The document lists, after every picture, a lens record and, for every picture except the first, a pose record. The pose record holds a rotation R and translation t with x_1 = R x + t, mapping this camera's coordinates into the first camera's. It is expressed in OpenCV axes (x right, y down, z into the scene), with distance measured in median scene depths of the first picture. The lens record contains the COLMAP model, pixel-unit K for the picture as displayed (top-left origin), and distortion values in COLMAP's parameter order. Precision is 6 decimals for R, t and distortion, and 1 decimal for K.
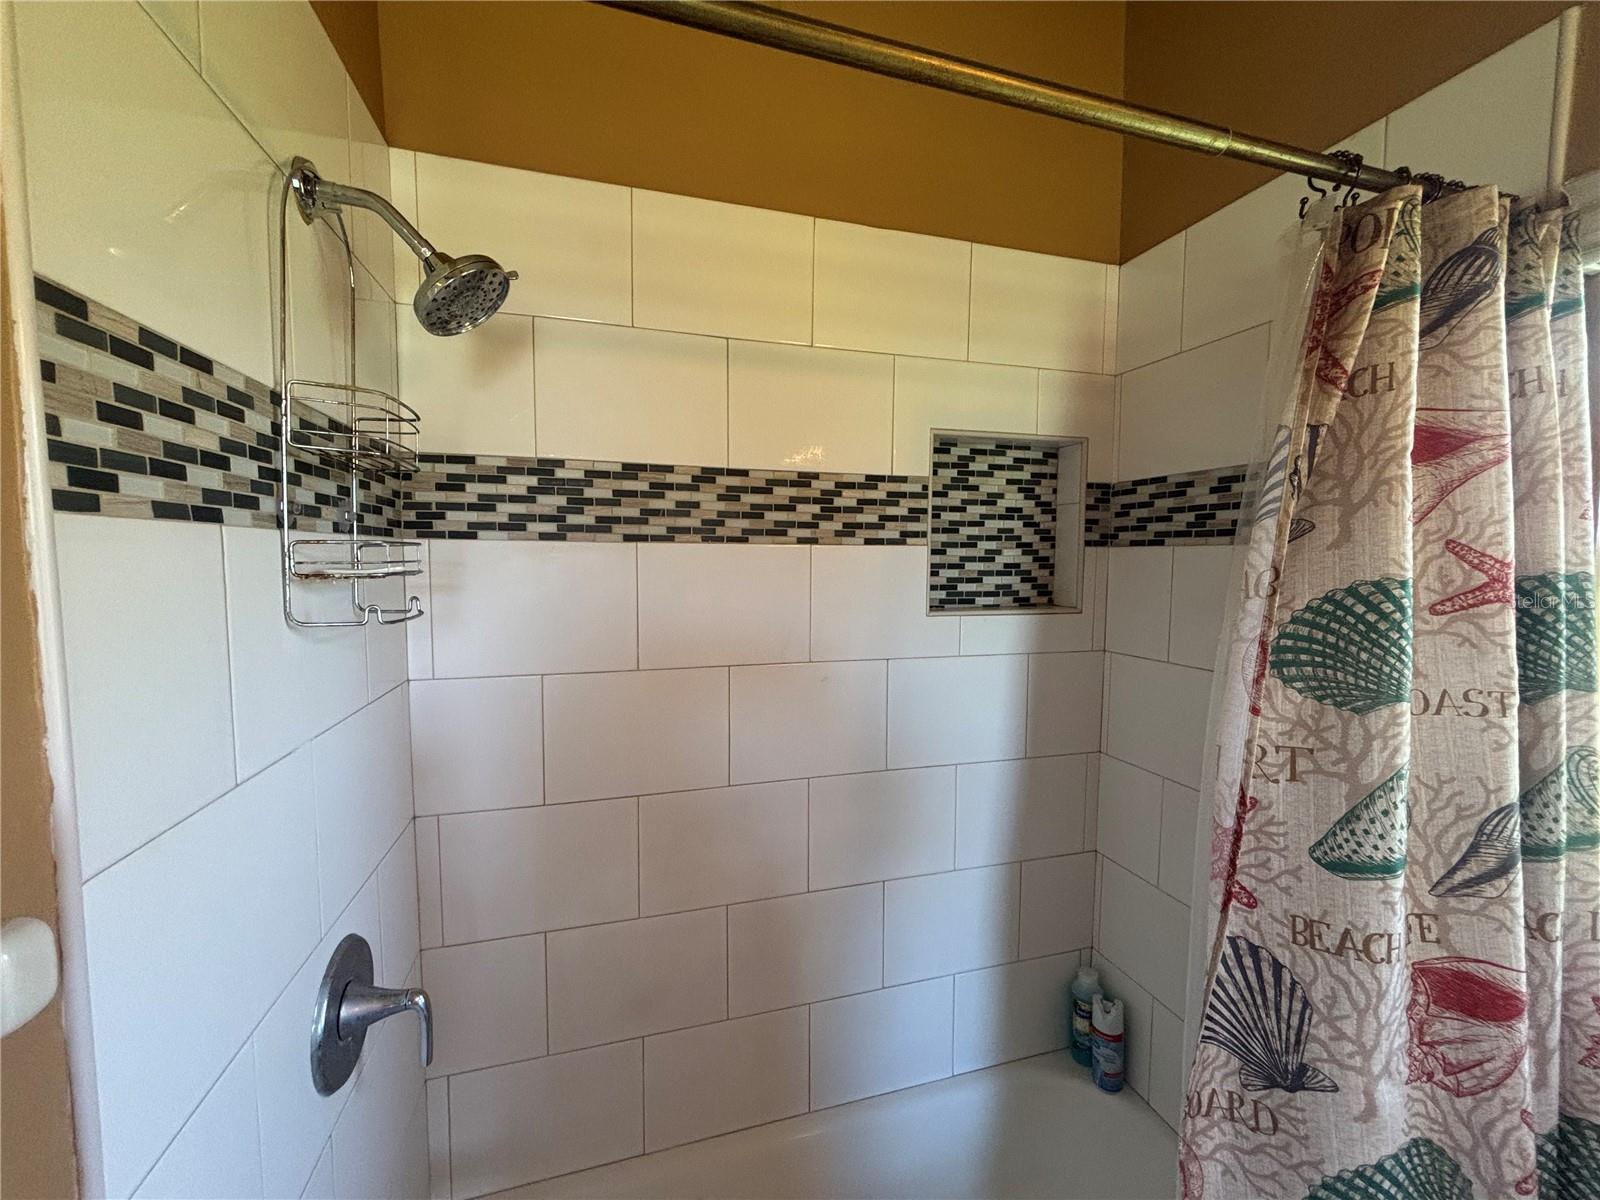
lens RADIAL K [[640.4, 0, 802.3], [0, 640.4, 603.4], [0, 0, 1]] dist [-0.000551, -0.000501]
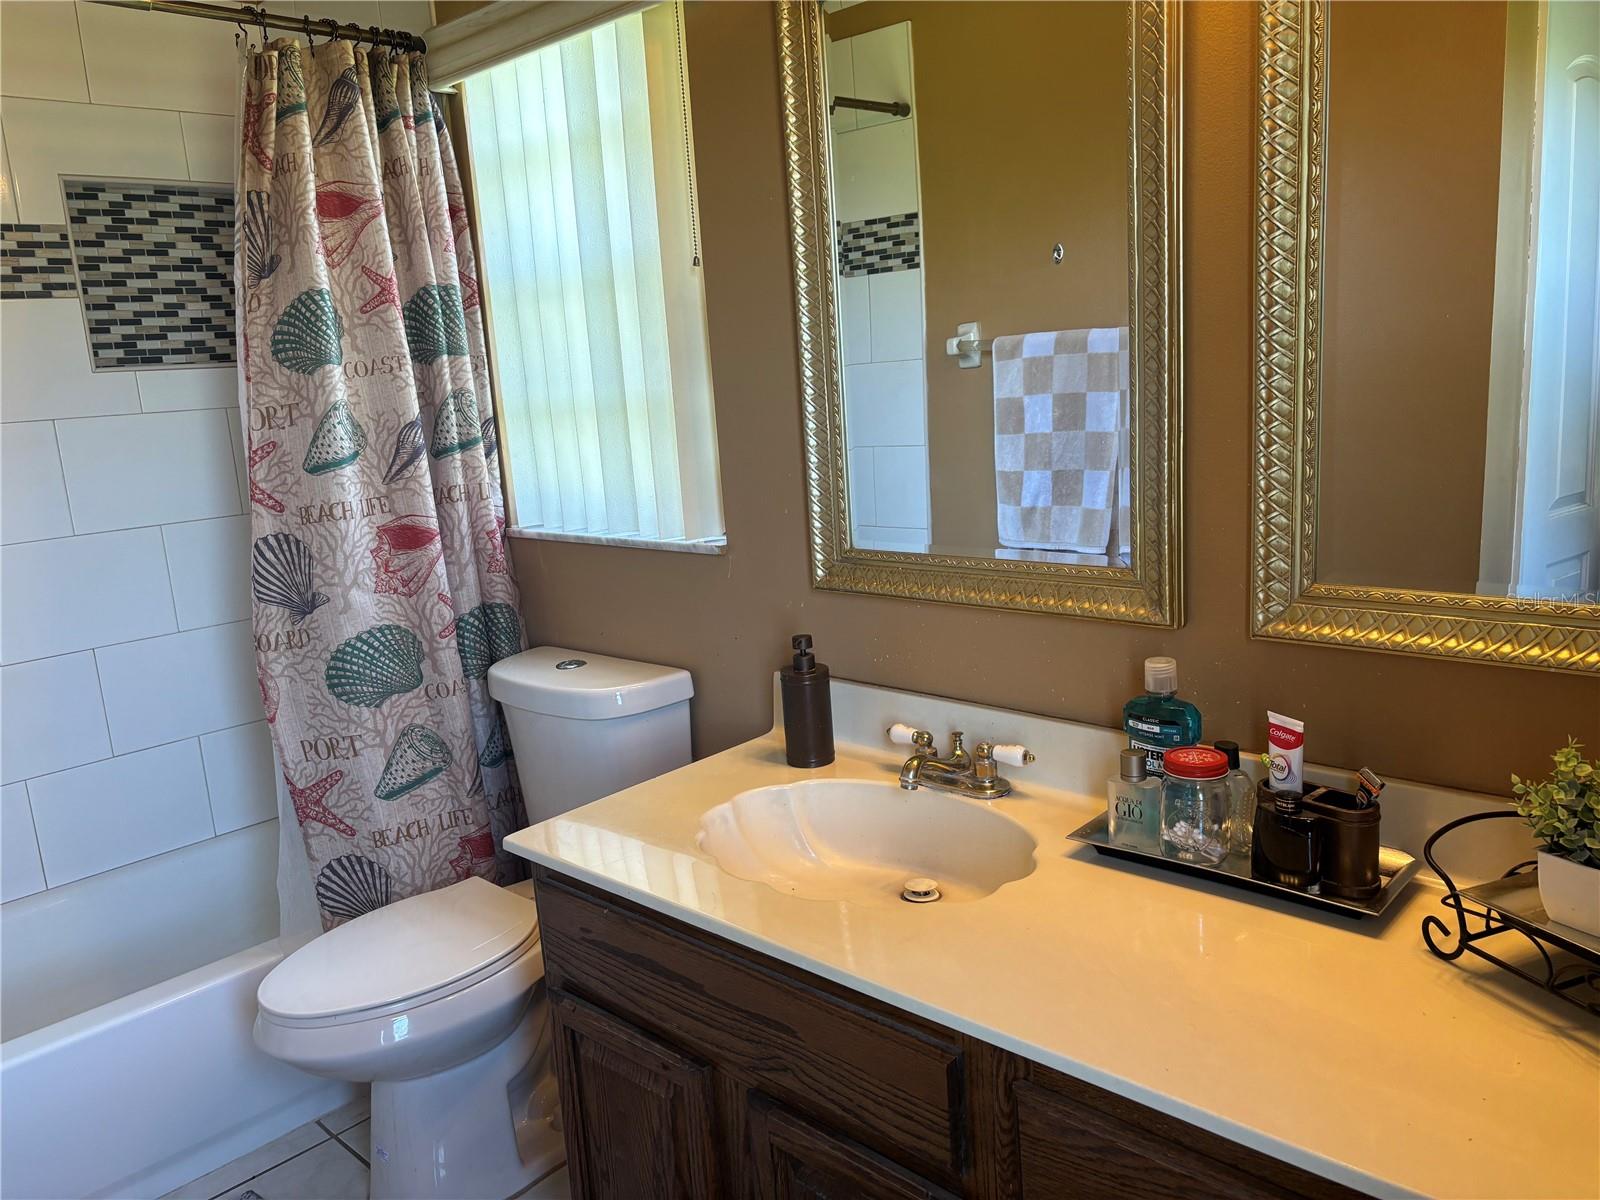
lens RADIAL K [[1206.9, 0, 800.2], [0, 1206.9, 608.7], [0, 0, 1]] dist [0.009642, 0.002207]
pose [[0.863365, -0.157182, 0.479474, 0.345392], [0.100919, 0.984834, 0.141131, 0.420966], [-0.494385, -0.073459, 0.866133, -2.191094]]
